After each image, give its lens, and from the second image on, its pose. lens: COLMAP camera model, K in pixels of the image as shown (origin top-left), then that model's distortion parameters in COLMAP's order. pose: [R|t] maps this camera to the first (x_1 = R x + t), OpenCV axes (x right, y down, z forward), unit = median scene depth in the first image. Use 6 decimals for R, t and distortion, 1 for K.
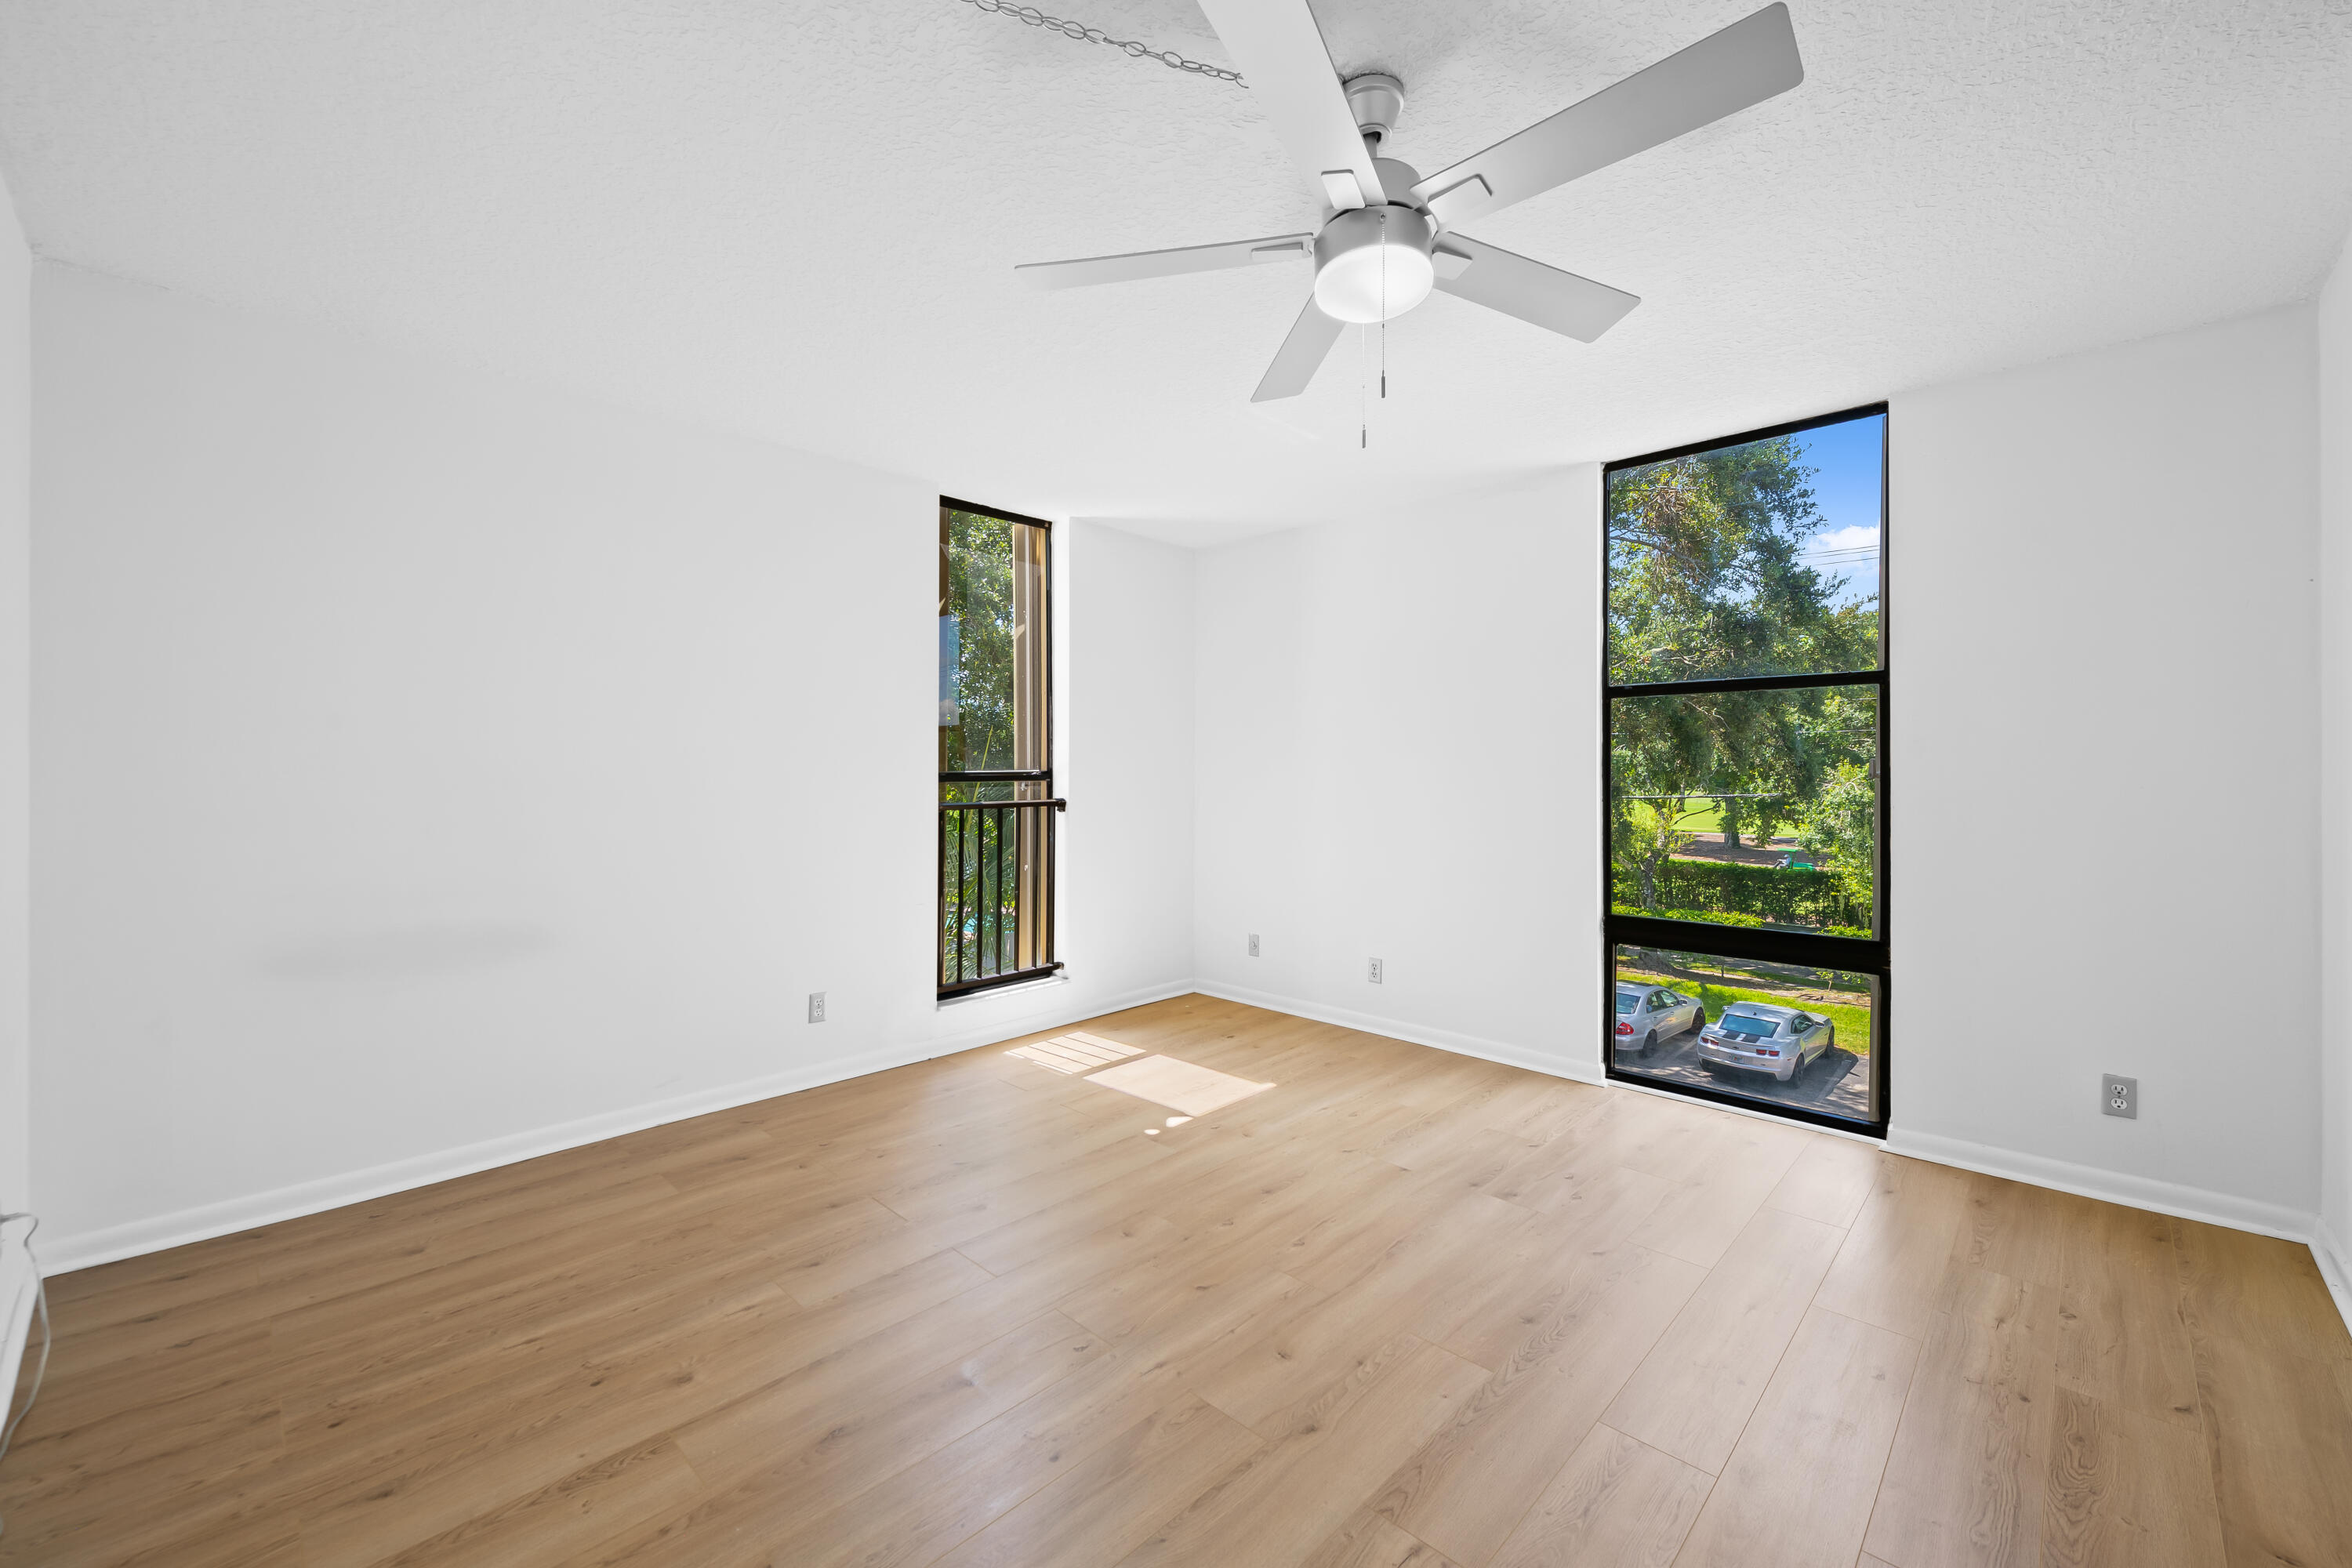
lens RADIAL K [[937.1, 0, 1182.9], [0, 937.1, 781.3], [0, 0, 1]] dist [-0.000771, -0.000324]
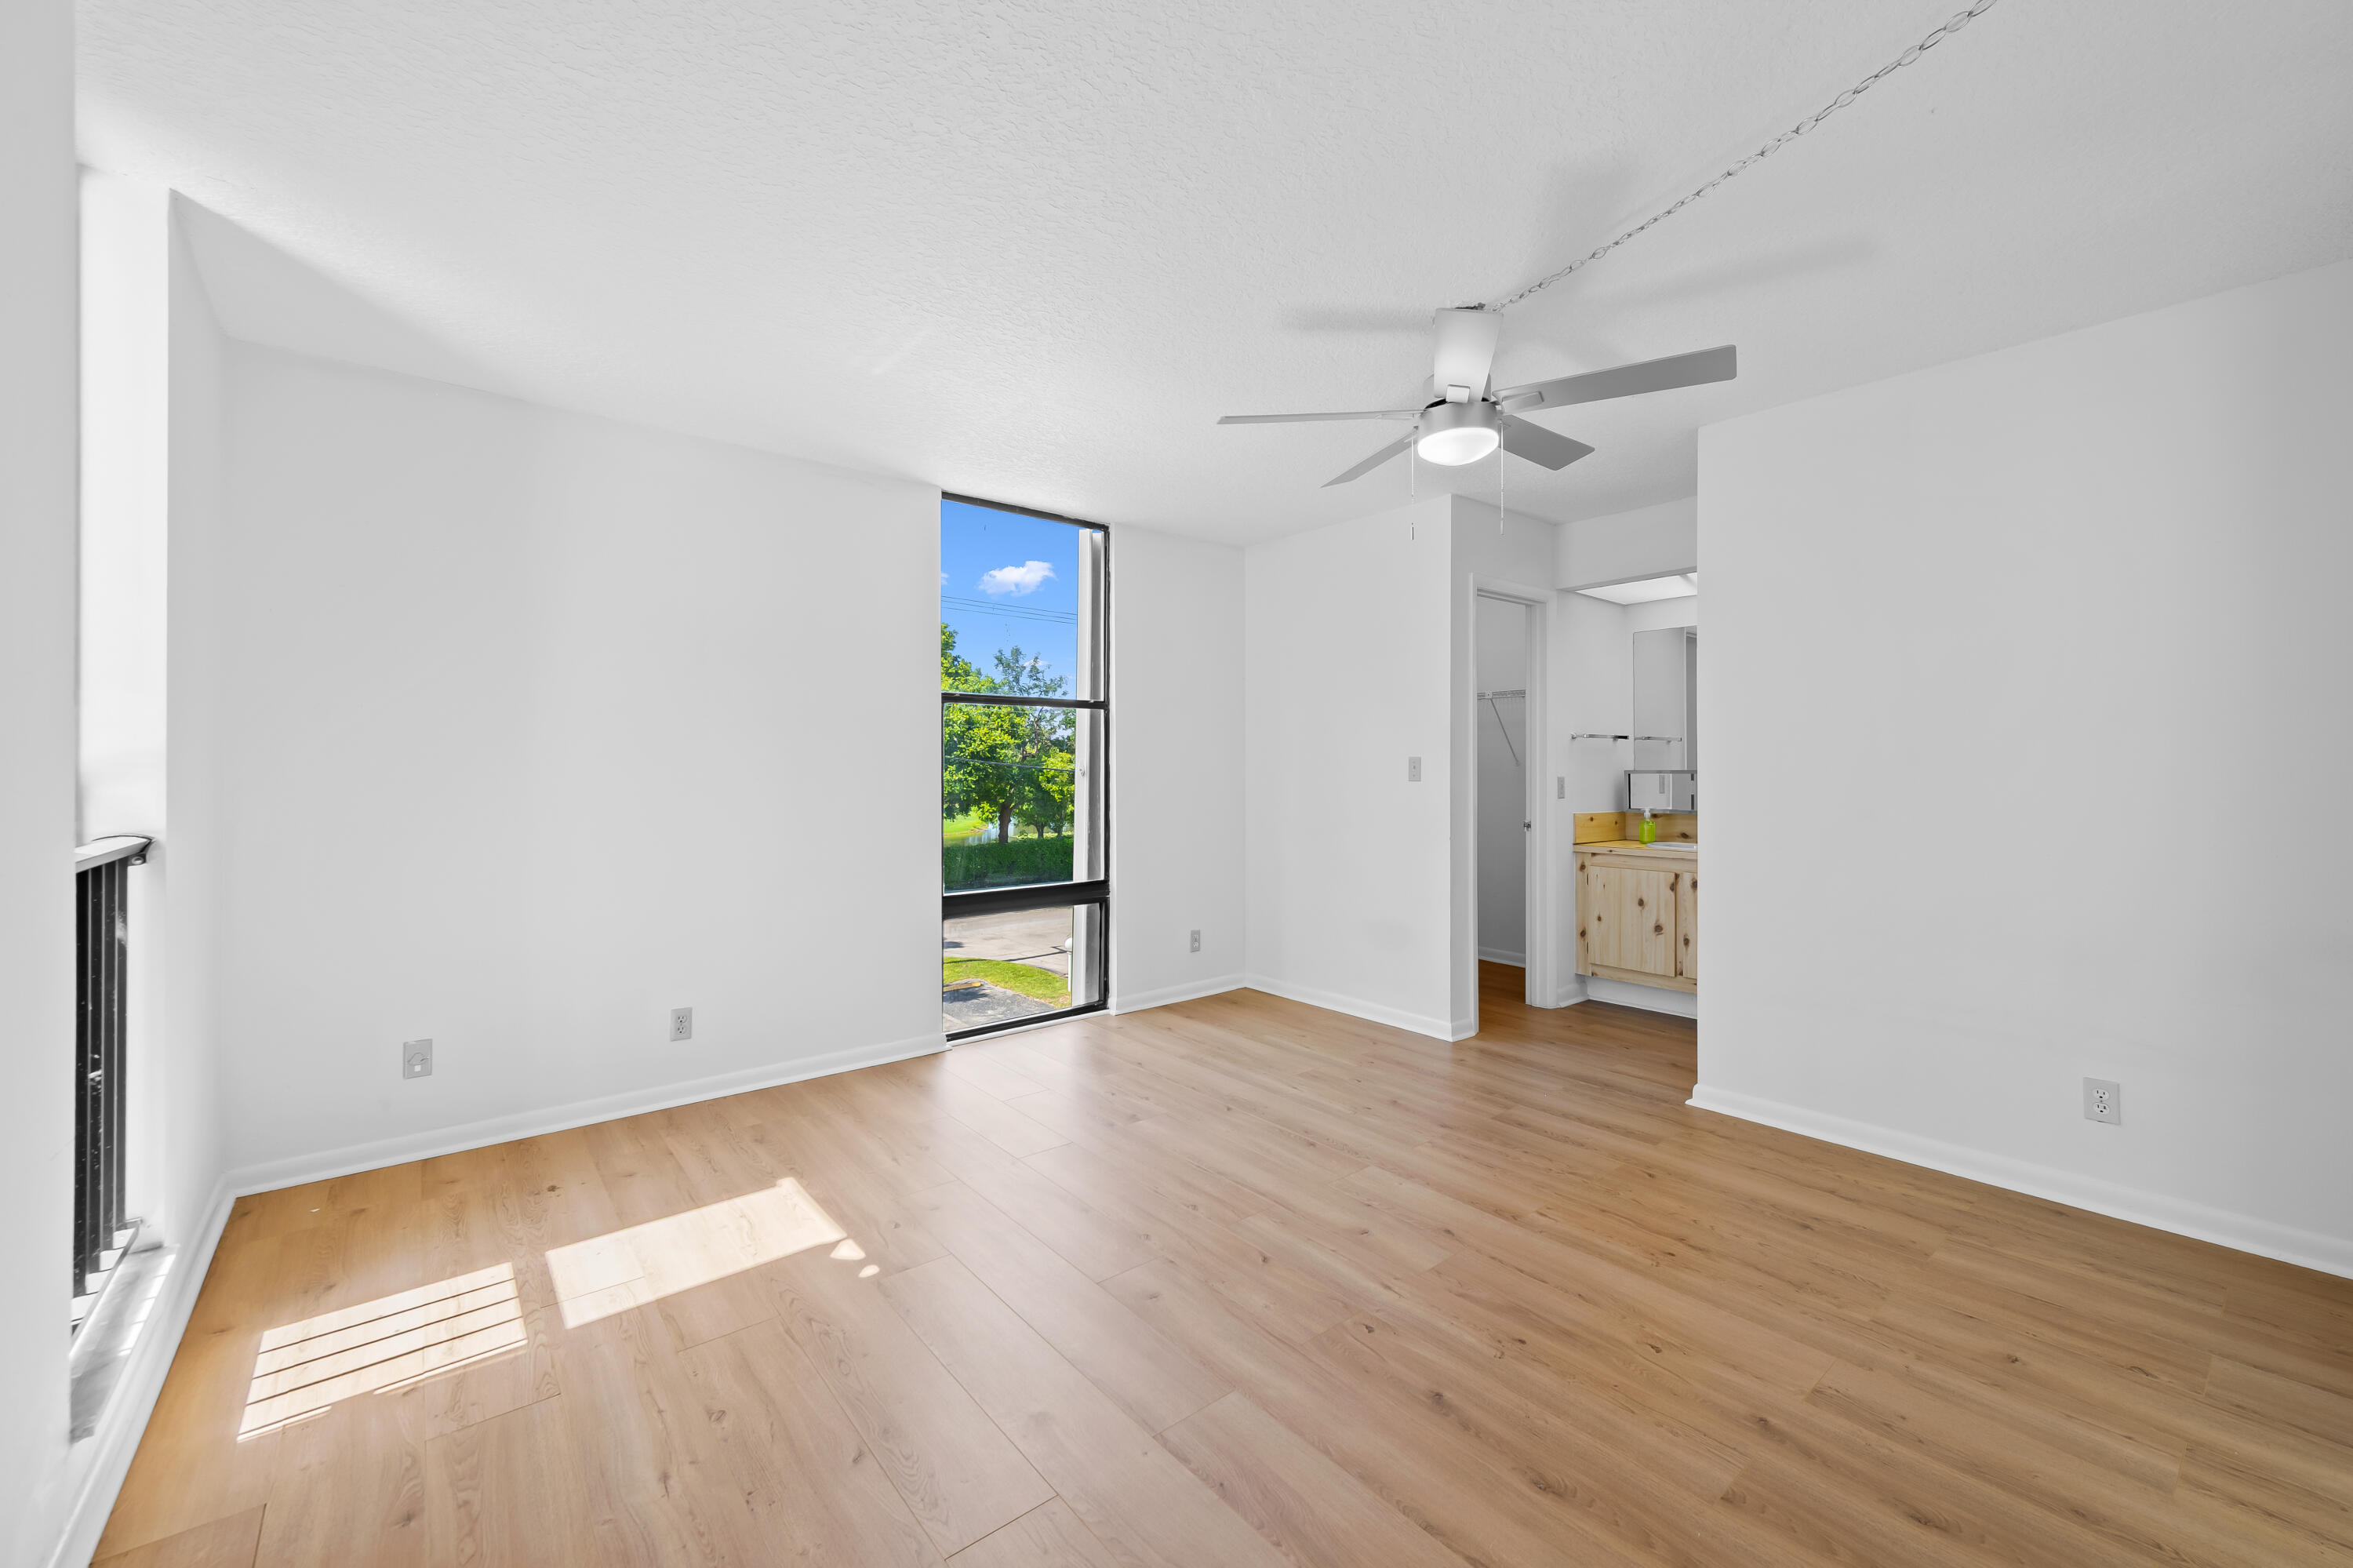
lens RADIAL K [[937.5, 0, 1183.4], [0, 937.5, 781.3], [0, 0, 1]] dist [-0.000771, -0.000324]
pose [[0.104400, -0.016562, 0.994397, -0.618149], [0.011826, 0.999811, 0.015410, -0.009362], [-0.994465, 0.010151, 0.104577, 0.586601]]
